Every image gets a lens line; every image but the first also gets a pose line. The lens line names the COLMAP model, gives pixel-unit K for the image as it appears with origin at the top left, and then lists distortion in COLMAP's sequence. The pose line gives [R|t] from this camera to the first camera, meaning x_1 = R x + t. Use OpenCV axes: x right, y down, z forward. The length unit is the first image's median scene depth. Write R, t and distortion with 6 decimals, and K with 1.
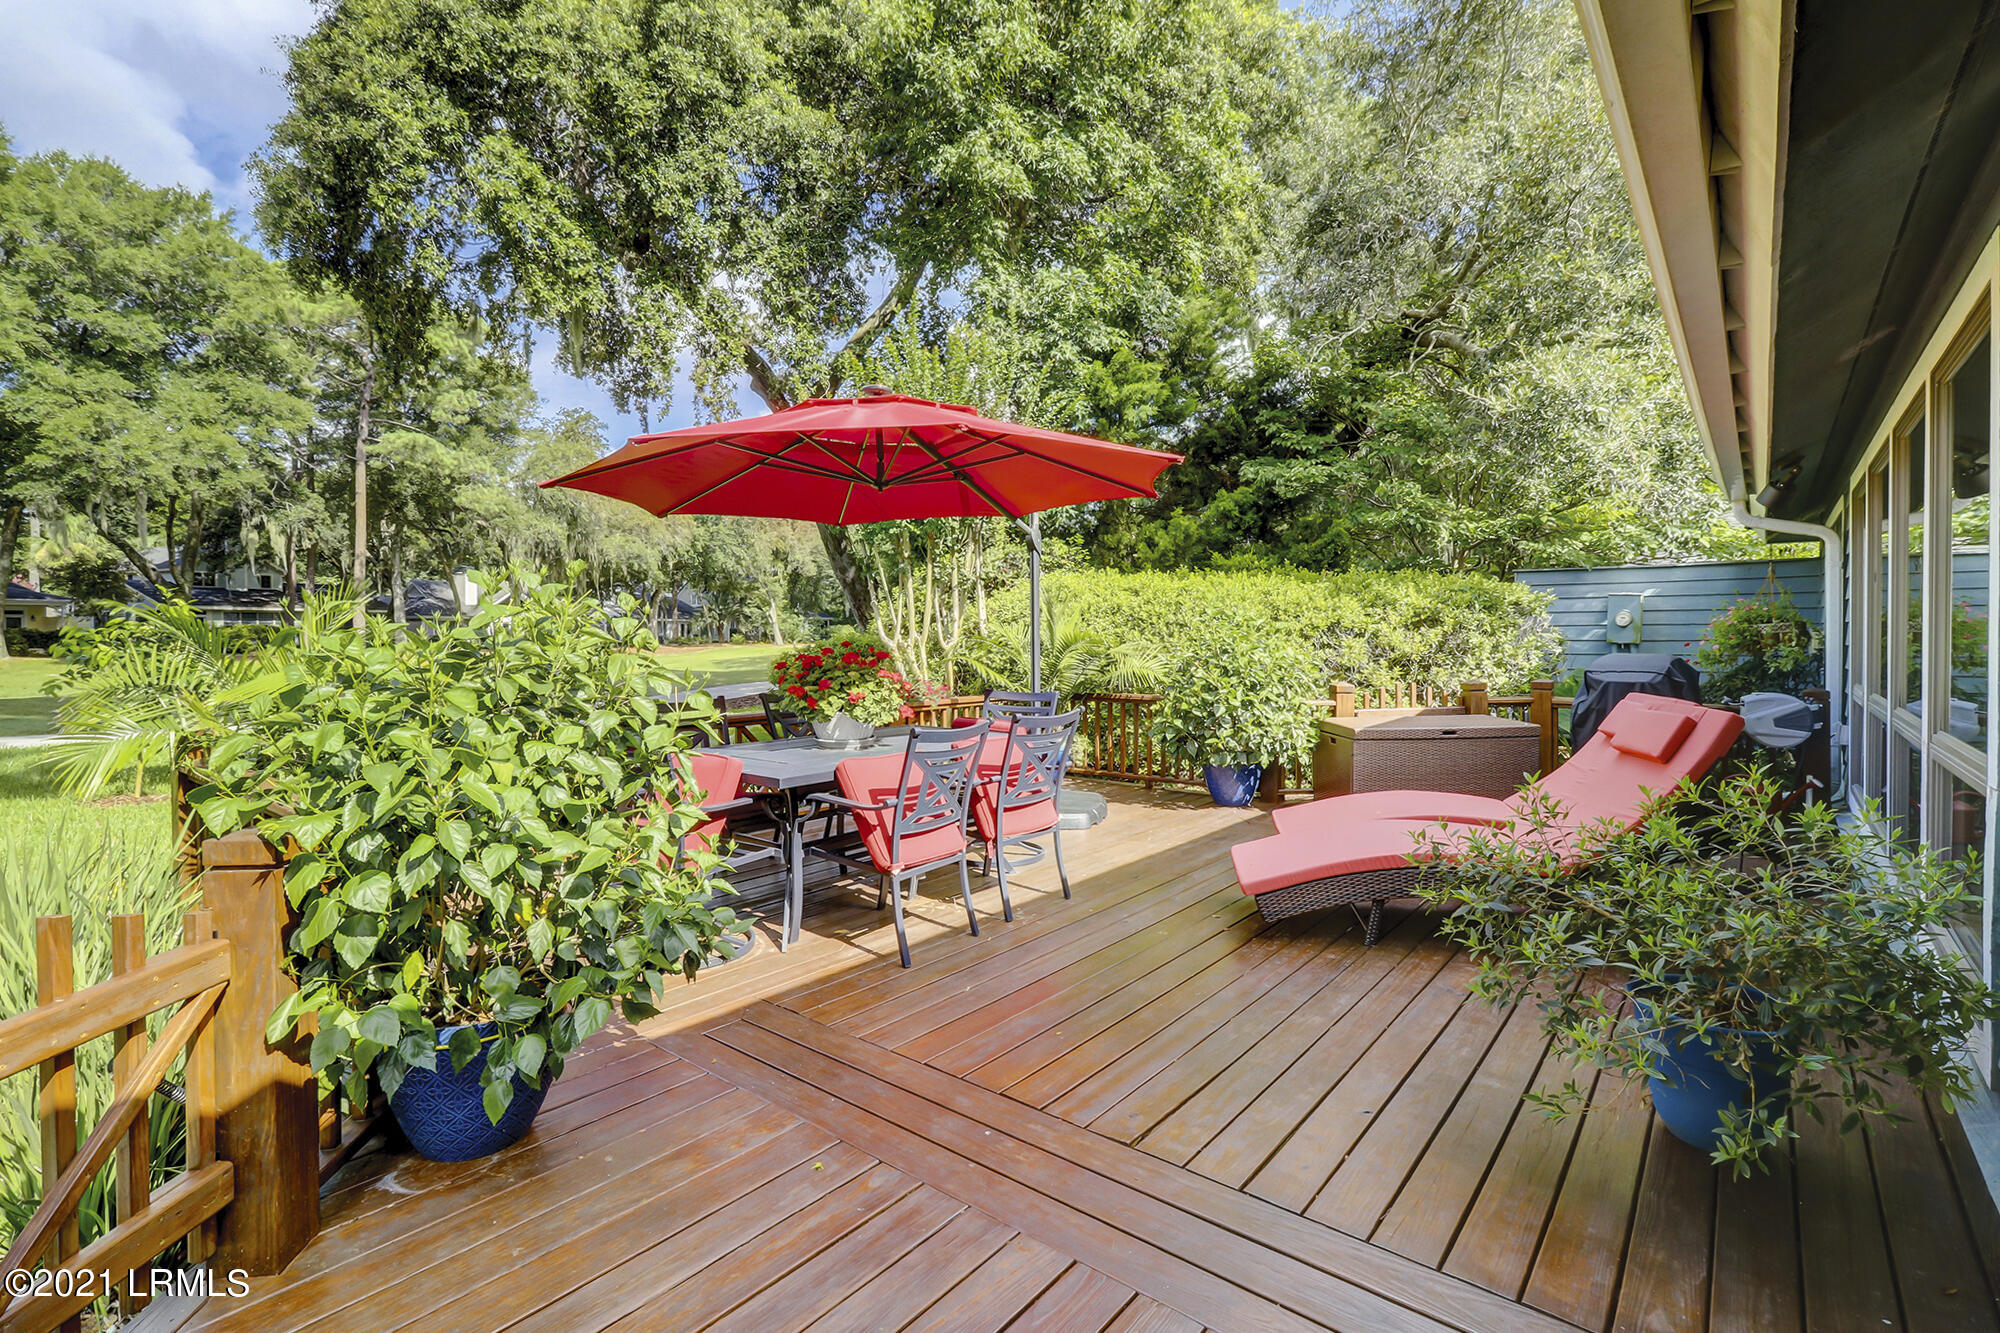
lens RADIAL K [[935.6, 0, 1006.5], [0, 935.6, 635.3], [0, 0, 1]] dist [0.002720, 0.000090]
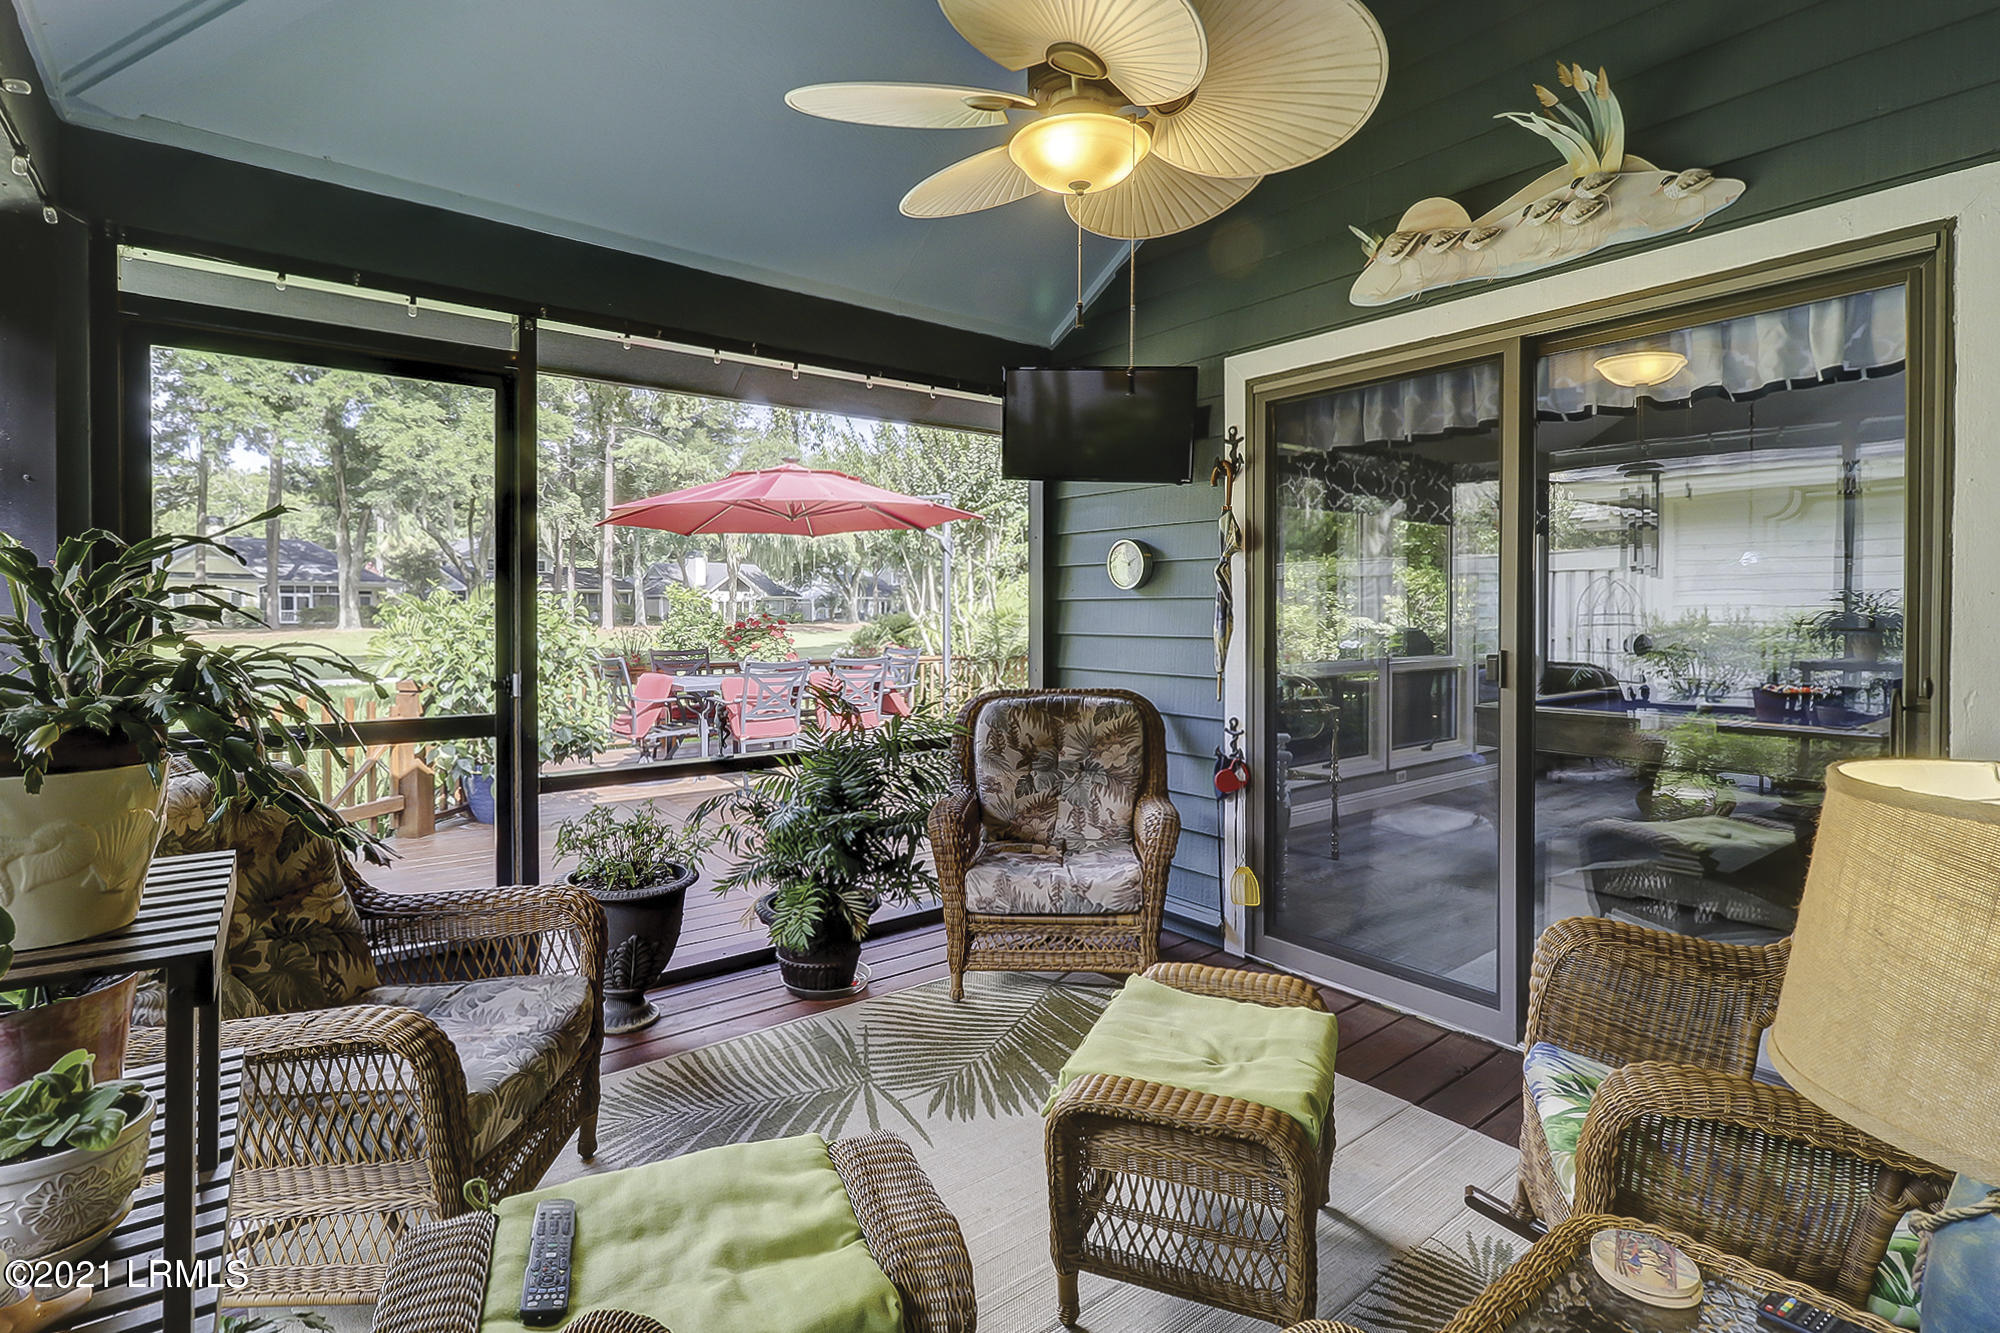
lens RADIAL K [[965.1, 0, 1016.1], [0, 965.1, 612.0], [0, 0, 1]] dist [0.002578, 0.000443]
pose [[0.975134, 0.001778, -0.221611, 0.084972], [-0.001950, 0.999998, -0.000557, 0.000524], [0.221609, 0.000975, 0.975135, -0.074983]]
